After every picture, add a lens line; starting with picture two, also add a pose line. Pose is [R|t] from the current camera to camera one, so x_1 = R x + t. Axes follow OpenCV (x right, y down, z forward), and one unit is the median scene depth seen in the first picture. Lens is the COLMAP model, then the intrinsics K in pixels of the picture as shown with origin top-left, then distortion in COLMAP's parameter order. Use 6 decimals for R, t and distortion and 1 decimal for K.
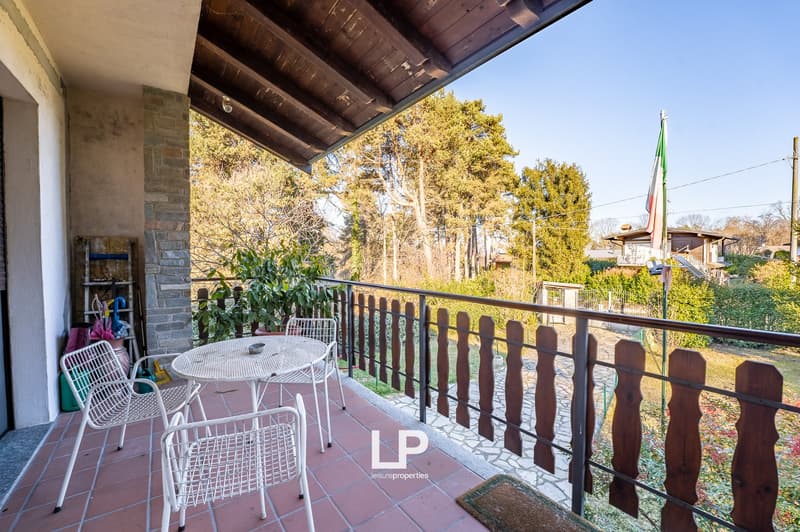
lens RADIAL K [[330.6, 0, 400.0], [0, 330.6, 266.0], [0, 0, 1]] dist [-0.024189, 0.000255]
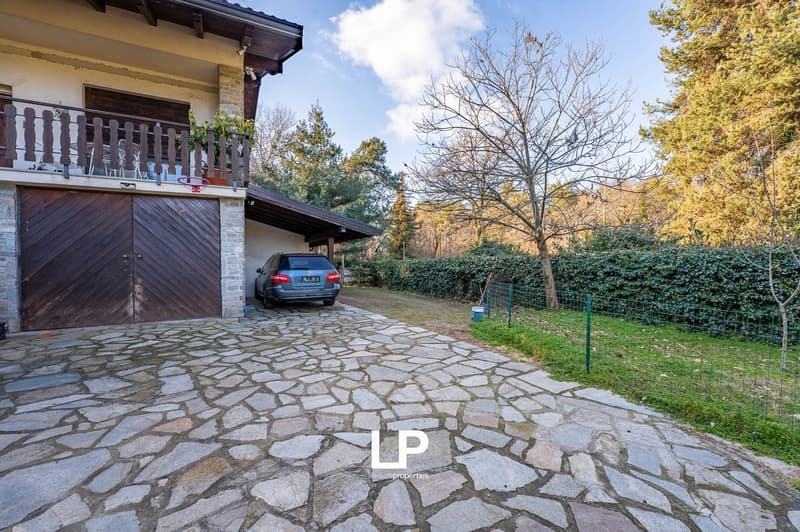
lens RADIAL K [[330.6, 0, 400.0], [0, 330.6, 266.0], [0, 0, 1]] dist [-0.024189, 0.000255]
pose [[-0.124185, 0.014976, -0.992146, 1.822037], [-0.019324, 0.999660, 0.017508, 1.005442], [0.992071, 0.021346, -0.123853, 3.398644]]
